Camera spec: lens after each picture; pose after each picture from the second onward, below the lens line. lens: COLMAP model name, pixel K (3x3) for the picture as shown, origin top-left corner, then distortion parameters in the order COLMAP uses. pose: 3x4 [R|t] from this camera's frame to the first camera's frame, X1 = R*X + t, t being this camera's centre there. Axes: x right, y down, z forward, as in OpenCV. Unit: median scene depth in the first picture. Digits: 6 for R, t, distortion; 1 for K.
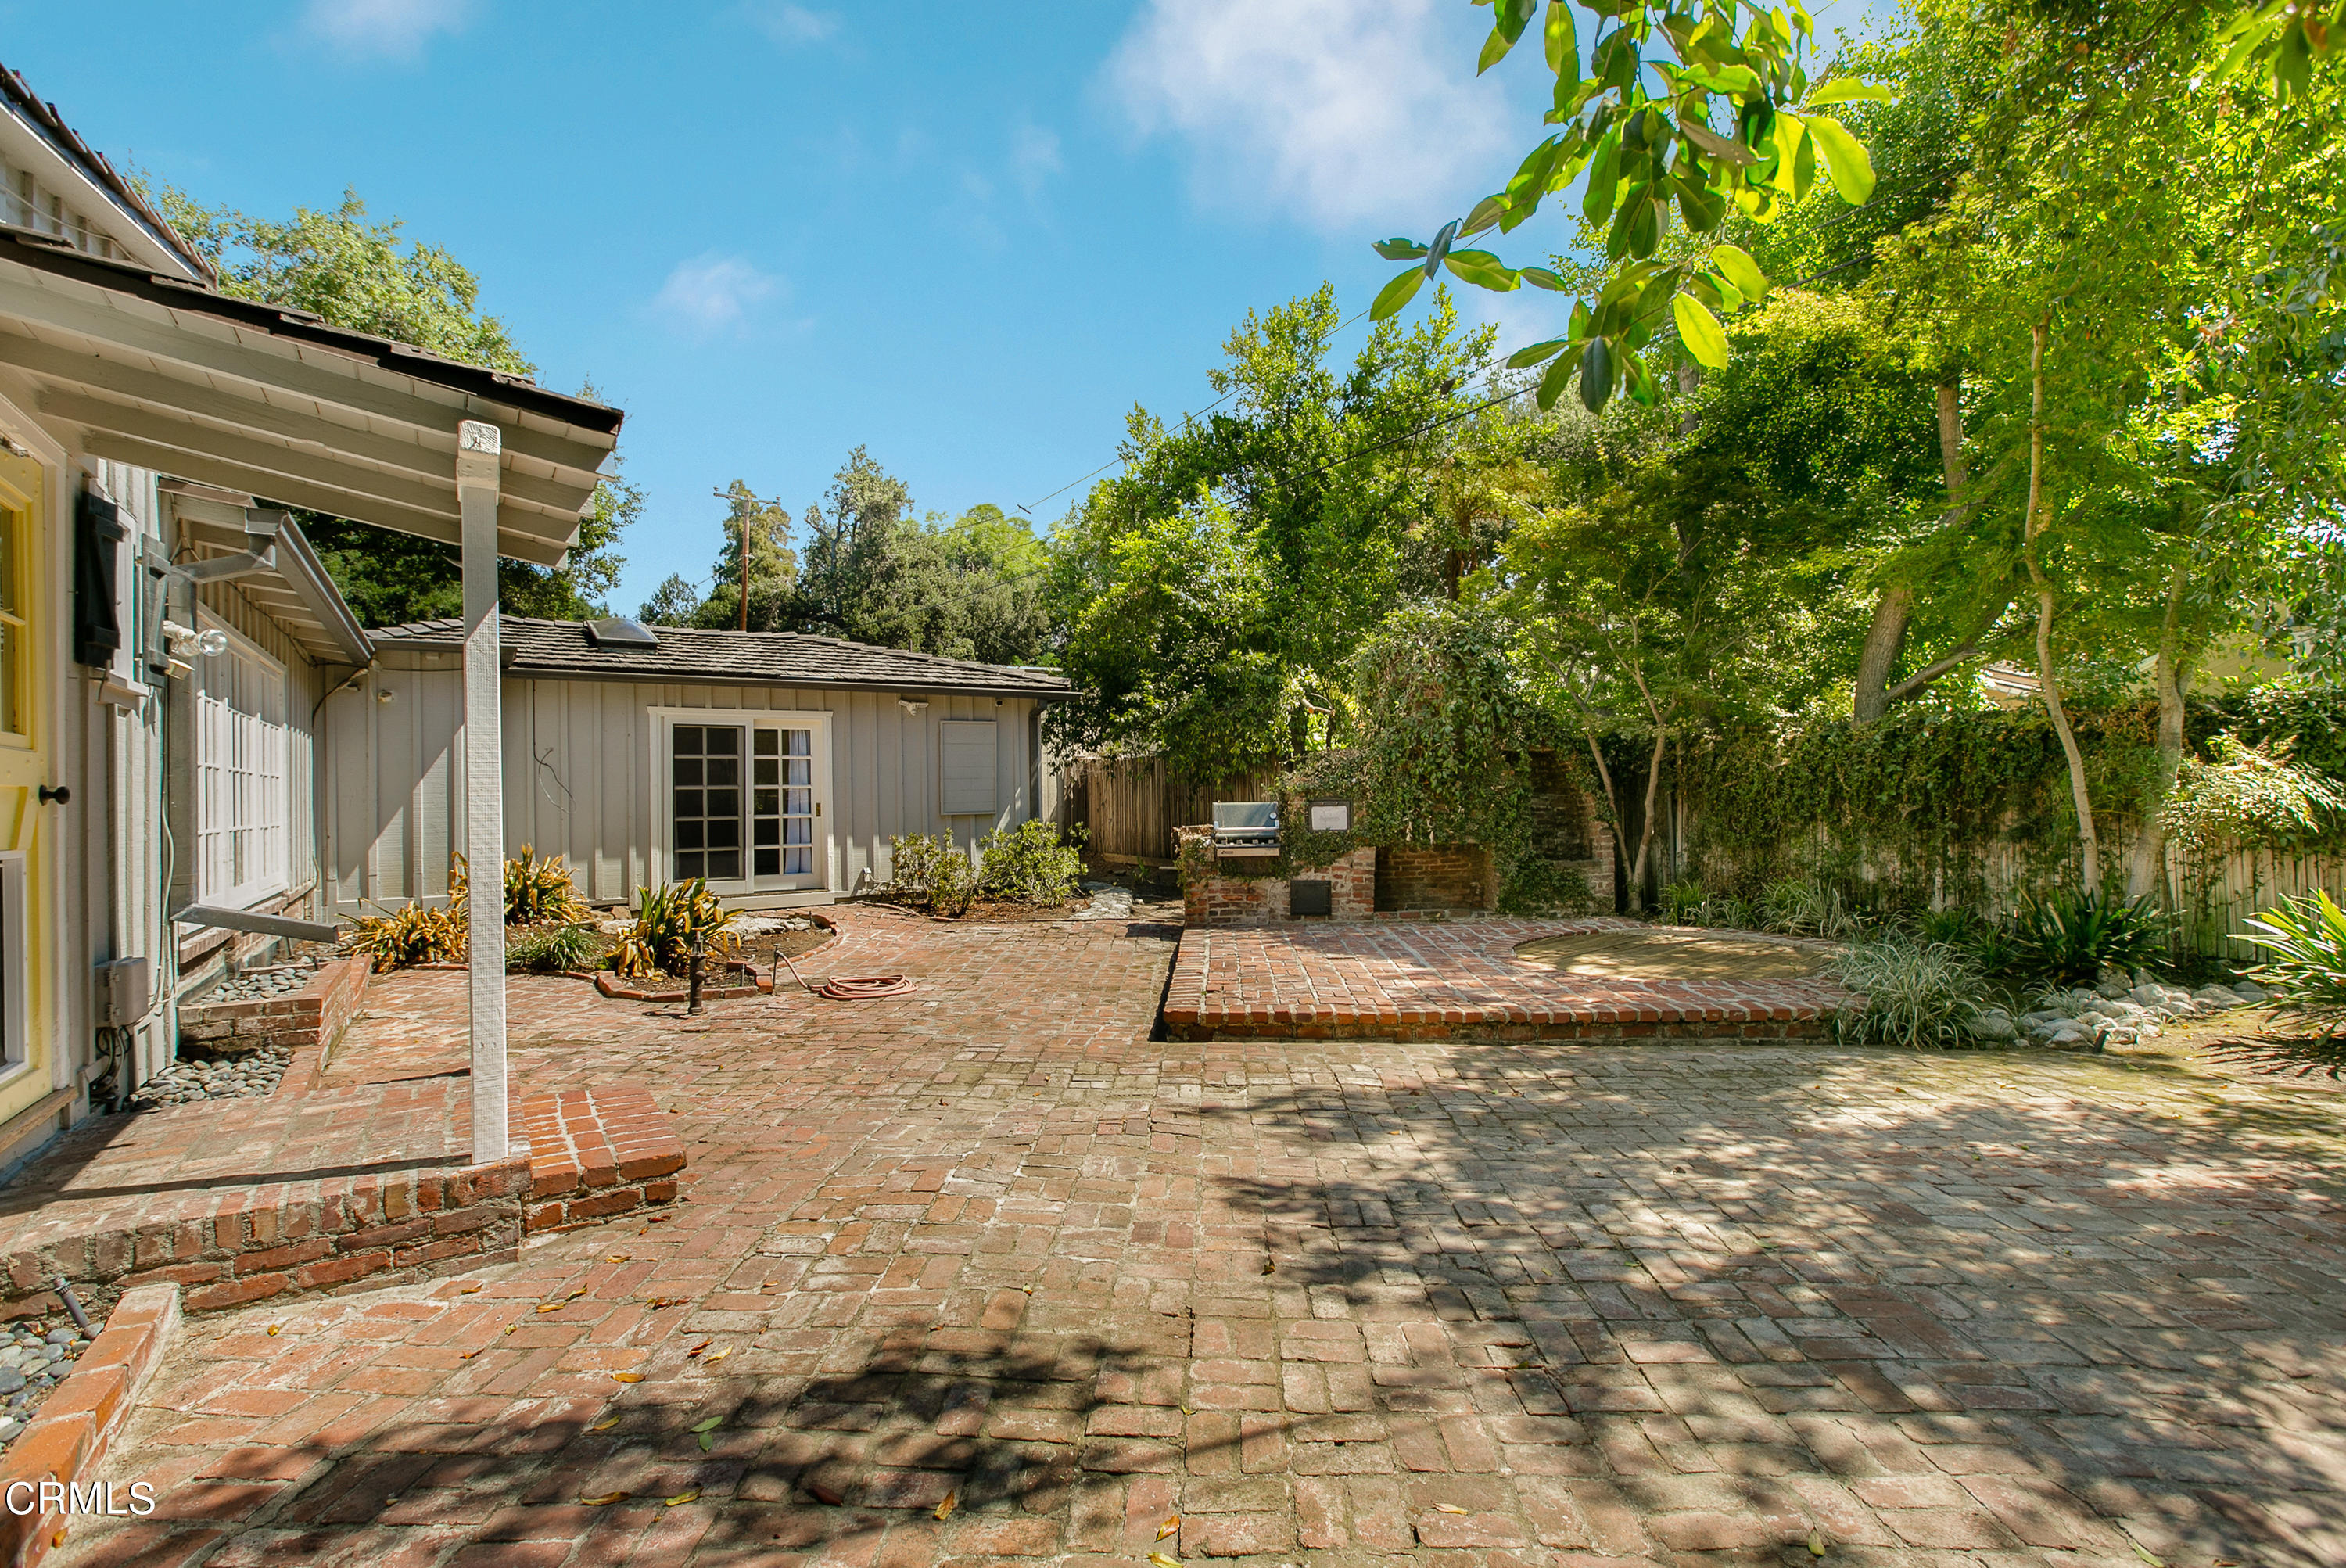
lens RADIAL K [[1063.9, 0, 1195.8], [0, 1063.9, 783.2], [0, 0, 1]] dist [0.012124, -0.000730]
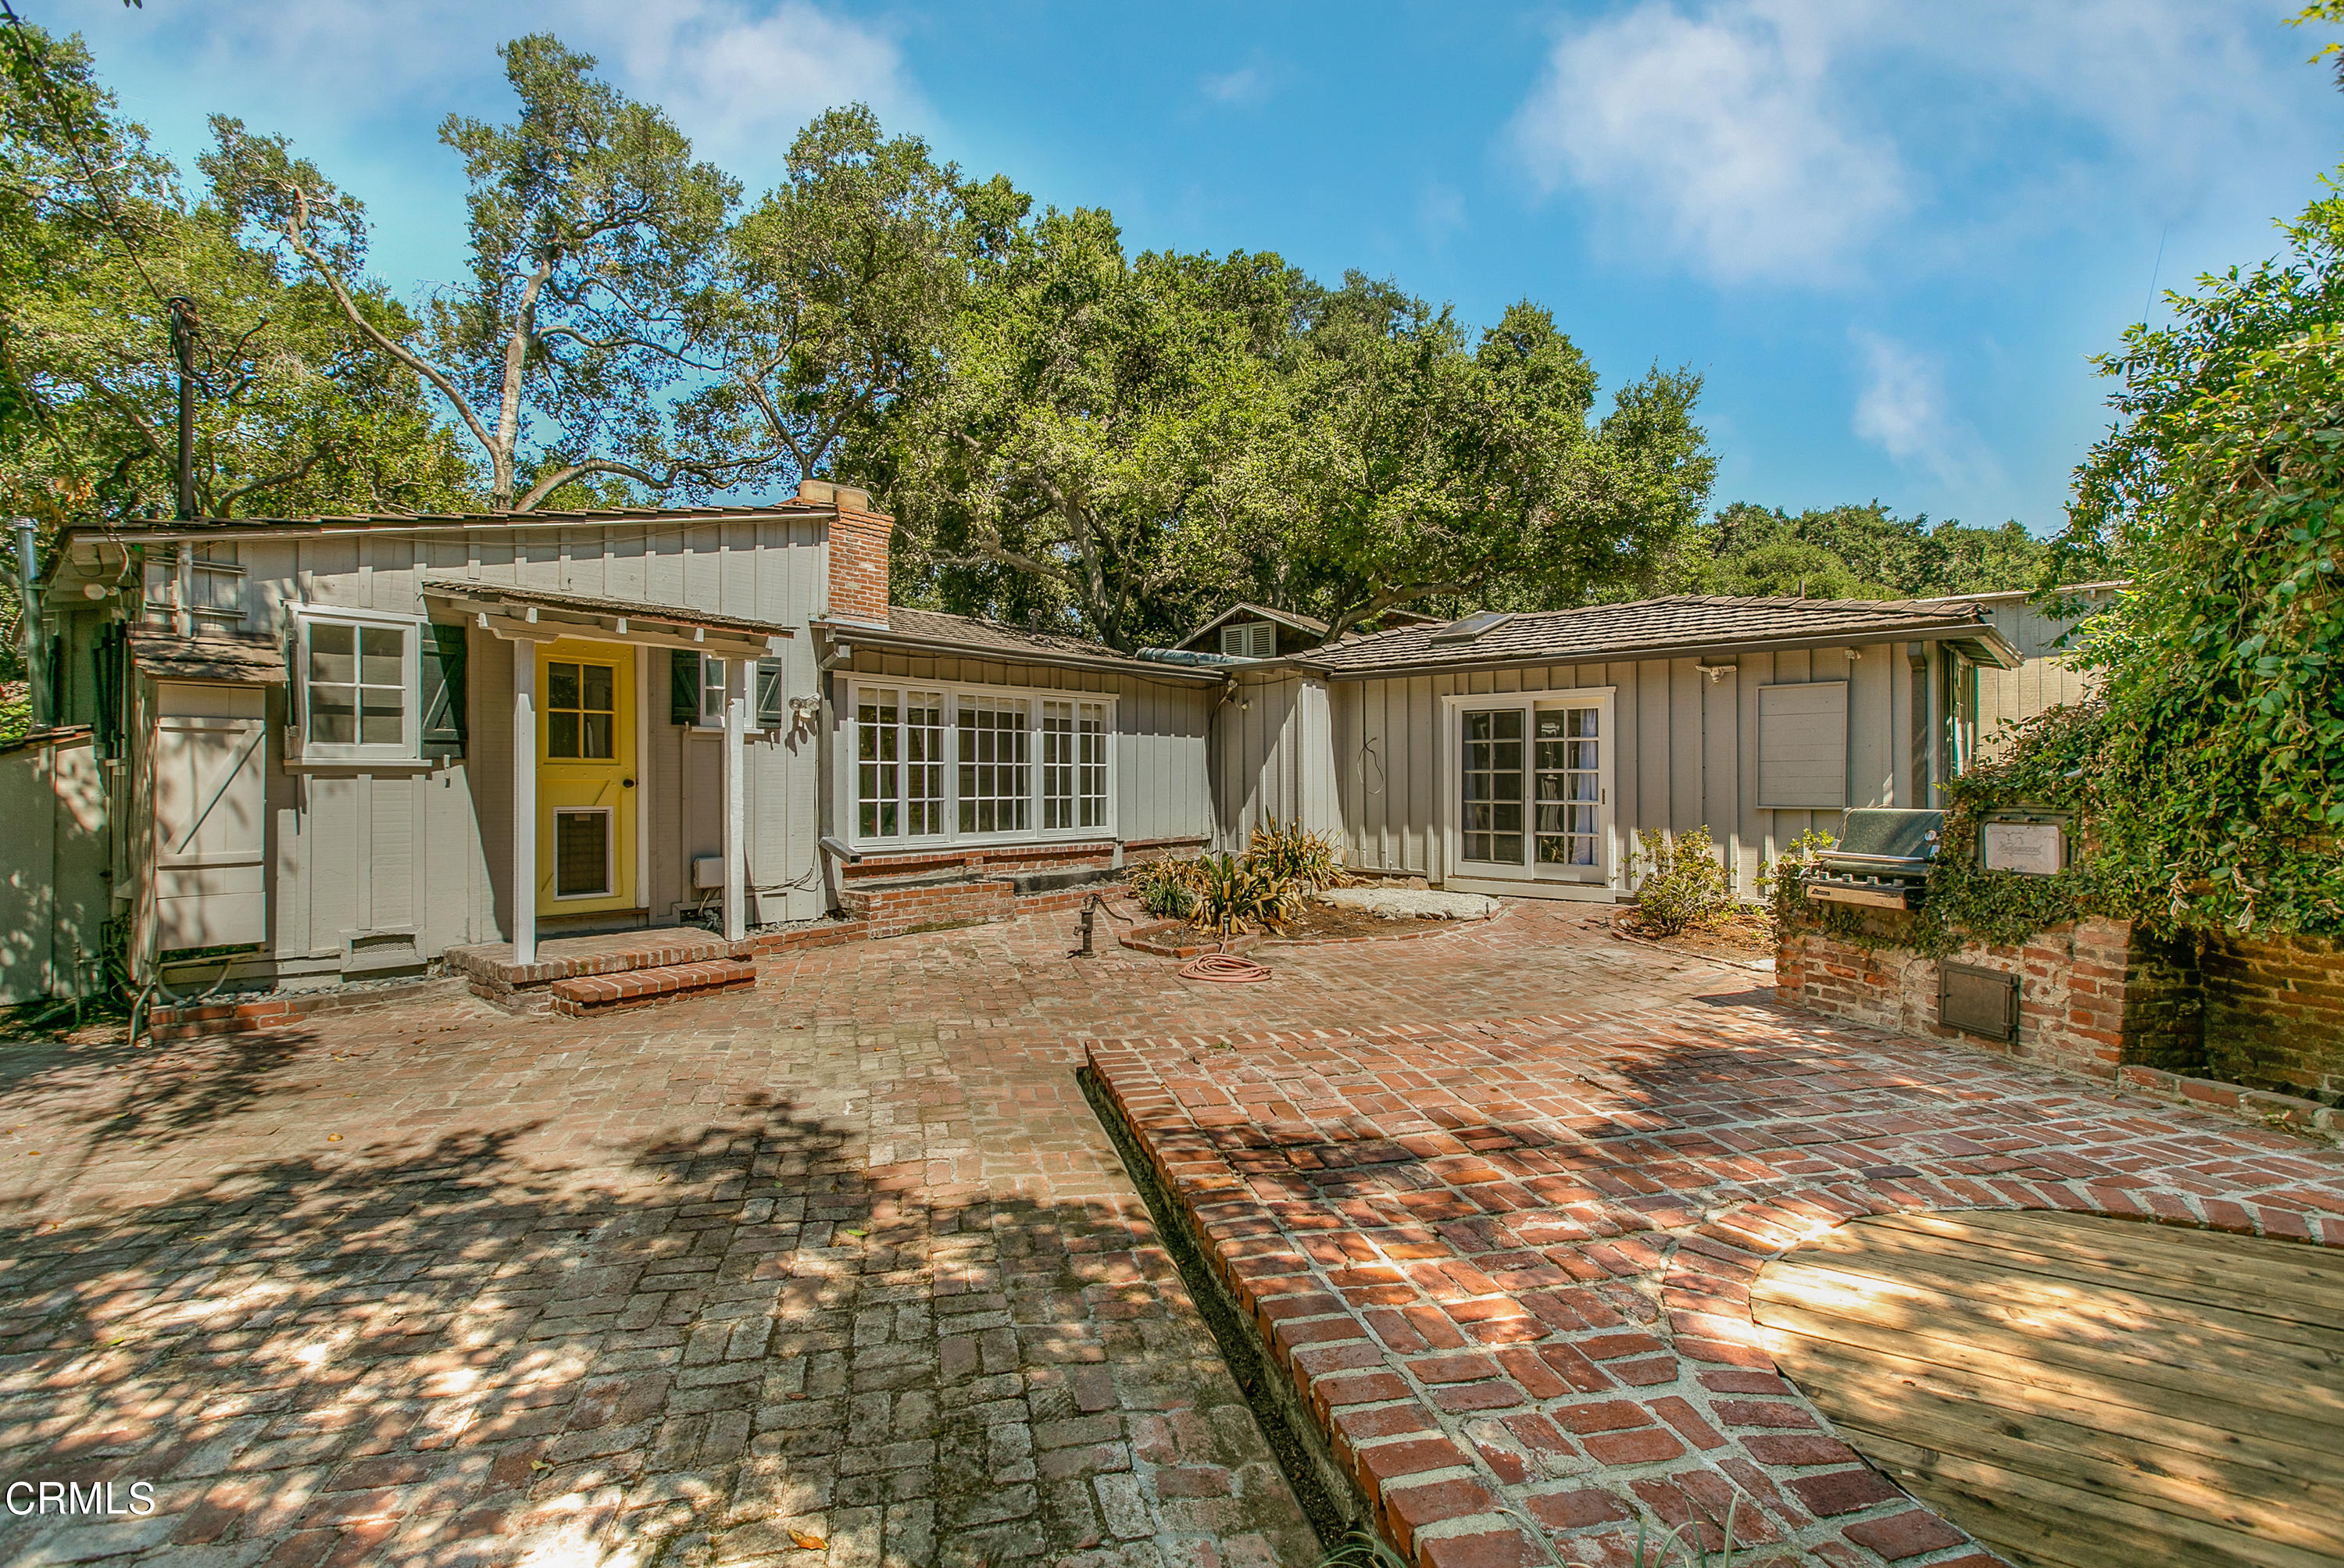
lens RADIAL K [[1062.9, 0, 1194.8], [0, 1062.9, 783.2], [0, 0, 1]] dist [0.012124, -0.000730]
pose [[0.277502, 0.020887, -0.960498, 1.121114], [0.005583, 0.999712, 0.023353, -0.025252], [0.960709, -0.011843, 0.277306, 1.128308]]
